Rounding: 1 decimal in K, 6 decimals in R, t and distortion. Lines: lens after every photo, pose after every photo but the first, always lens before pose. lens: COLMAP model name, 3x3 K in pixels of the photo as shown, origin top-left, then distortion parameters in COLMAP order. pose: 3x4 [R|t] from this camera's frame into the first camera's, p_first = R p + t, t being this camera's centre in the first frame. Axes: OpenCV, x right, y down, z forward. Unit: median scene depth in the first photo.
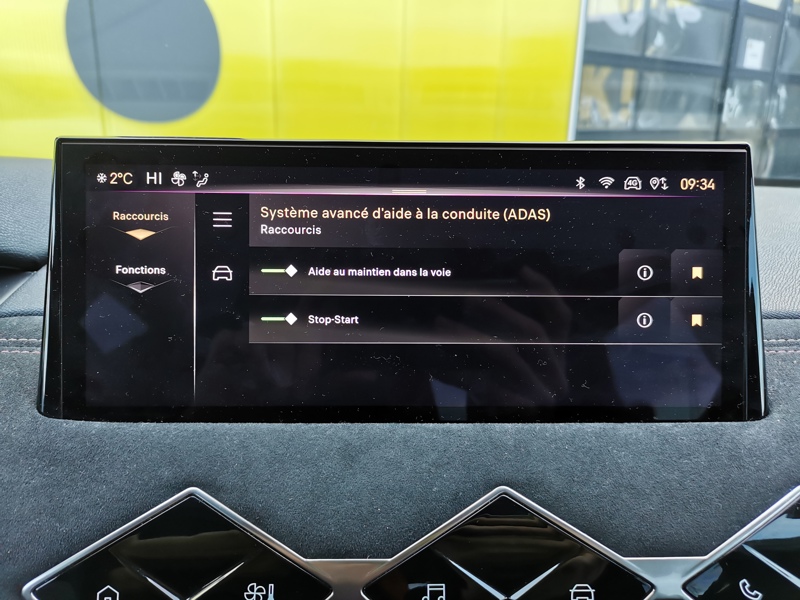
lens RADIAL K [[643.8, 0, 400.0], [0, 643.8, 300.0], [0, 0, 1]] dist [0.012872, -0.021032]
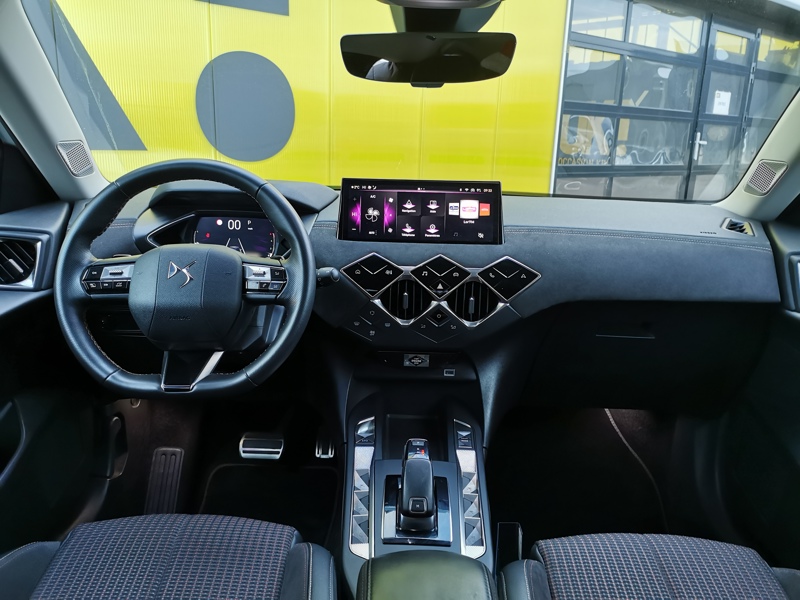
lens RADIAL K [[623.3, 0, 400.0], [0, 623.3, 300.0], [0, 0, 1]] dist [0.003141, 0.000954]
pose [[0.999550, 0.018046, -0.023979, -0.015639], [-0.018935, 0.999122, -0.037375, 0.747620], [0.023283, 0.037812, 0.999014, -3.277884]]
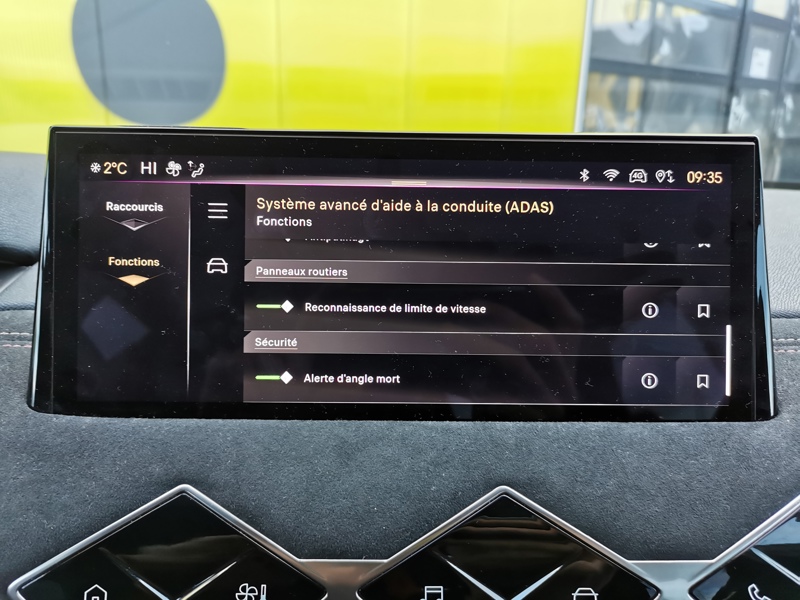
lens RADIAL K [[646.5, 0, 400.0], [0, 646.5, 300.0], [0, 0, 1]] dist [0.005261, -0.013082]
pose [[0.999962, 0.005689, -0.006680, 0.008427], [-0.005770, 0.999909, -0.012168, 0.020923], [0.006610, 0.012206, 0.999904, 0.021723]]
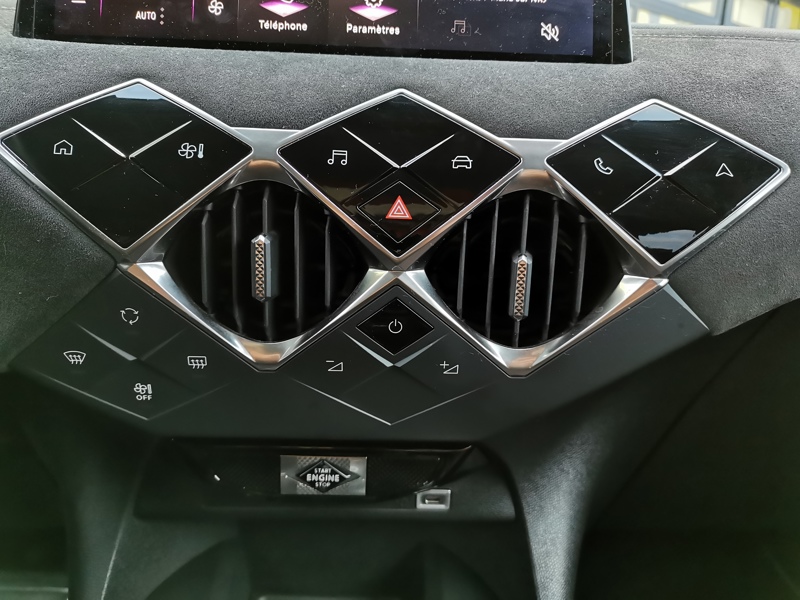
lens RADIAL K [[643.8, 0, 400.0], [0, 643.8, 300.0], [0, 0, 1]] dist [0.012872, -0.021032]
pose [[0.999793, 0.018298, 0.008876, 0.146566], [-0.017919, 0.998994, -0.041120, 0.691953], [-0.009620, 0.040952, 0.999115, -0.167705]]
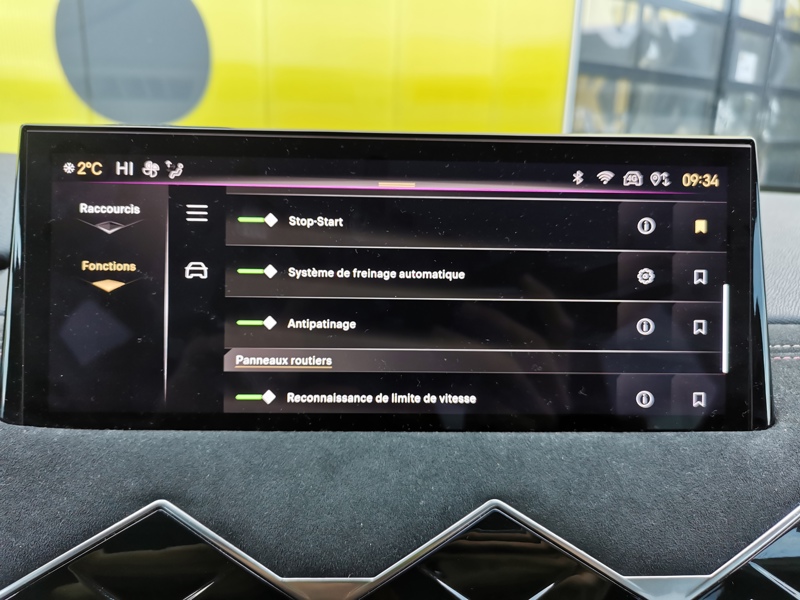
lens RADIAL K [[651.0, 0, 400.0], [0, 651.0, 300.0], [0, 0, 1]] dist [-0.002447, -0.008297]
pose [[0.999912, 0.006092, 0.011810, 0.009082], [-0.005903, 0.999855, -0.015995, 0.015039], [-0.011905, 0.015924, 0.999802, 0.052262]]
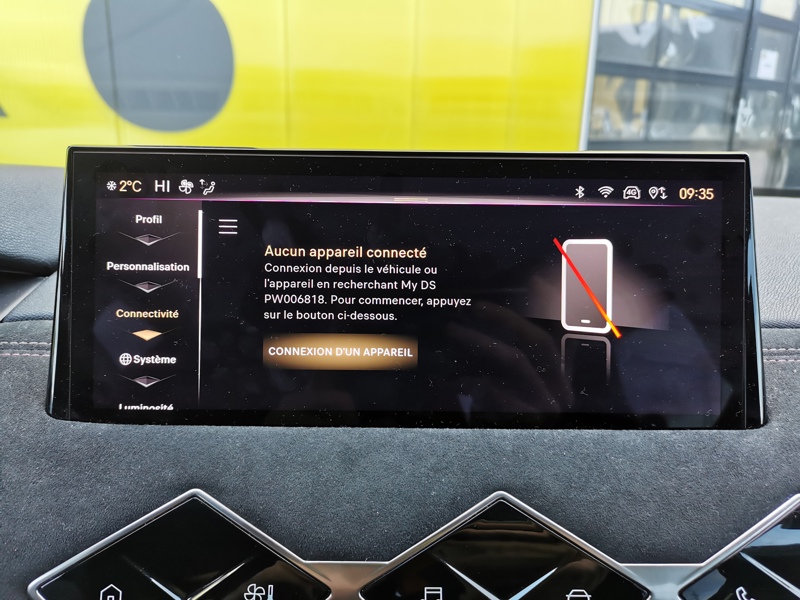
lens RADIAL K [[643.8, 0, 400.0], [0, 643.8, 300.0], [0, 0, 1]] dist [0.012872, -0.021032]
pose [[0.999828, 0.006321, -0.017427, 0.016601], [-0.006566, 0.999880, -0.014022, 0.004099], [0.017337, 0.014134, 0.999750, -0.016609]]
